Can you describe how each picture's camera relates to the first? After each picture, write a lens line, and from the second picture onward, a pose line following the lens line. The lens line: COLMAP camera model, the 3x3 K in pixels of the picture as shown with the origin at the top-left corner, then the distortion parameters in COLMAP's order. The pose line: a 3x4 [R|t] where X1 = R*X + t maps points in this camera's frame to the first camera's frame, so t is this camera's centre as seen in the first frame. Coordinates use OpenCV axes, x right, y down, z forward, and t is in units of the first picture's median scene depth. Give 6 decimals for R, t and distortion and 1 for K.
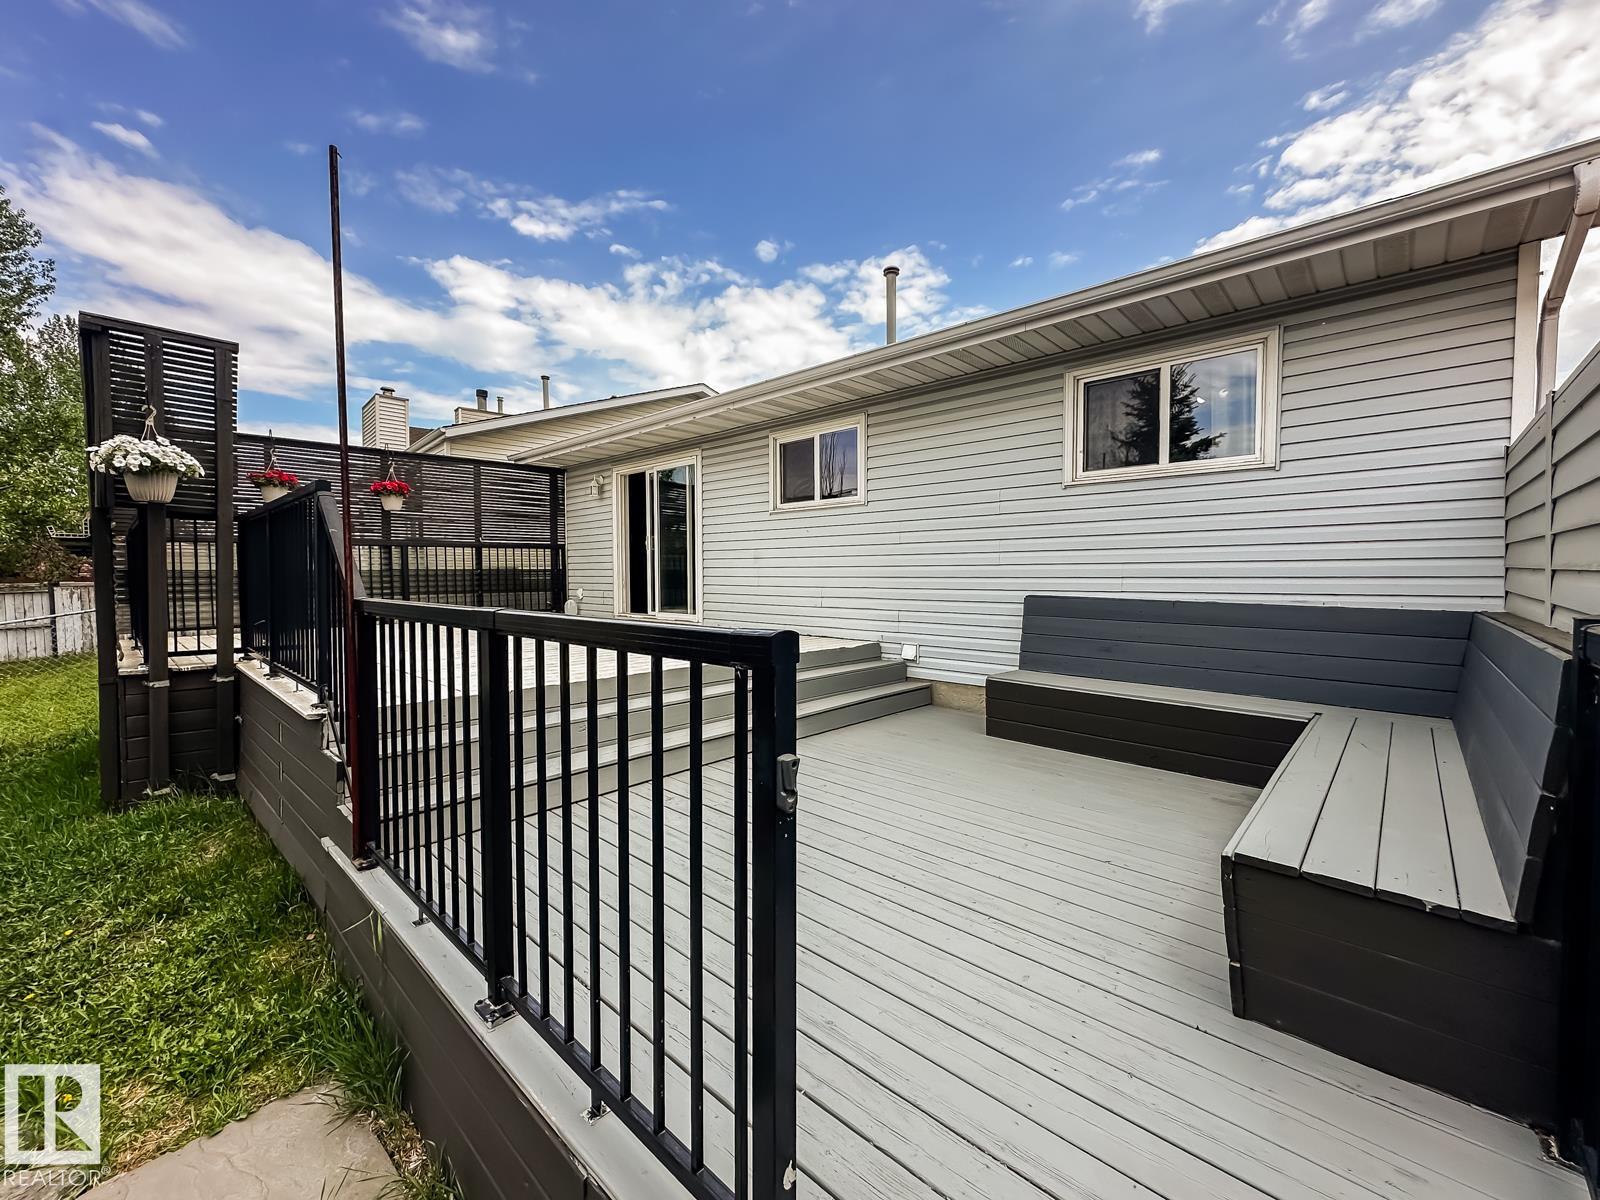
lens RADIAL K [[646.2, 0, 797.6], [0, 646.2, 596.0], [0, 0, 1]] dist [0.007650, 0.000347]
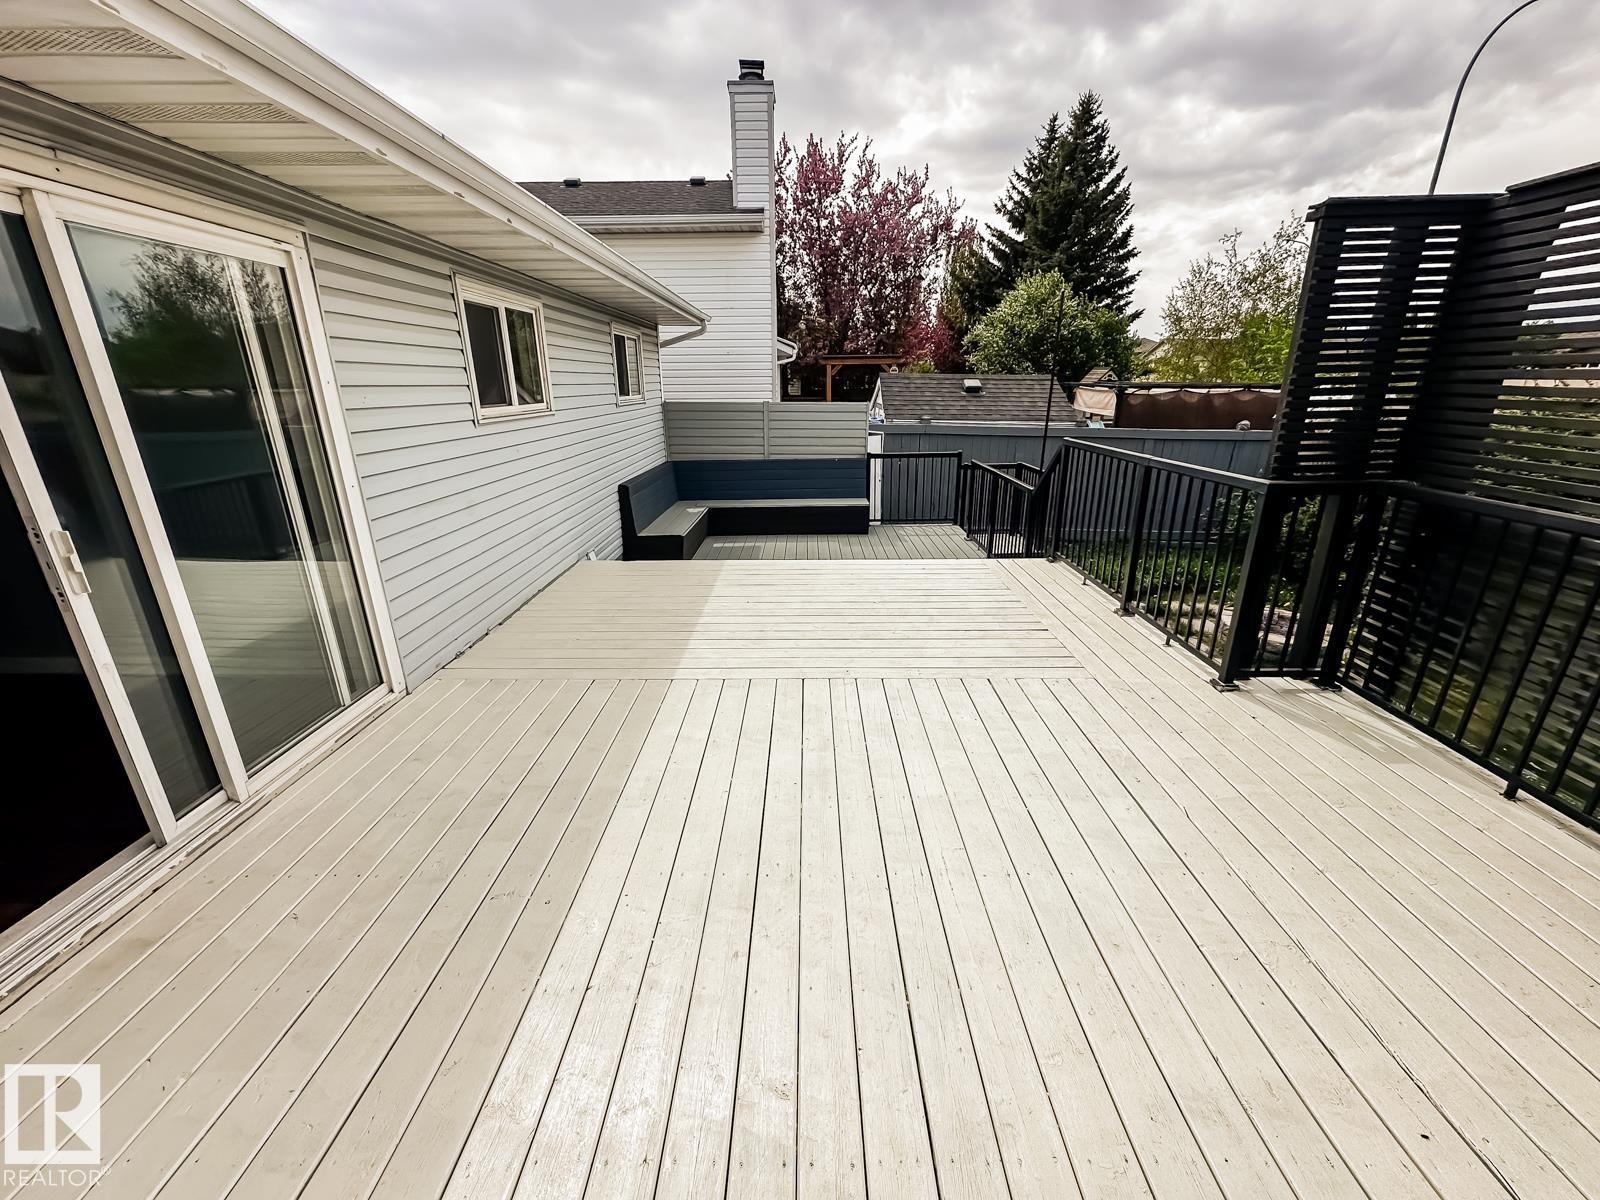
lens RADIAL K [[646.2, 0, 805.0], [0, 646.2, 591.6], [0, 0, 1]] dist [0.007650, 0.000347]
pose [[-0.686290, -0.223812, 0.692036, -0.700649], [0.030669, 0.941726, 0.334979, -0.175745], [-0.726681, 0.251117, -0.639433, 1.221337]]
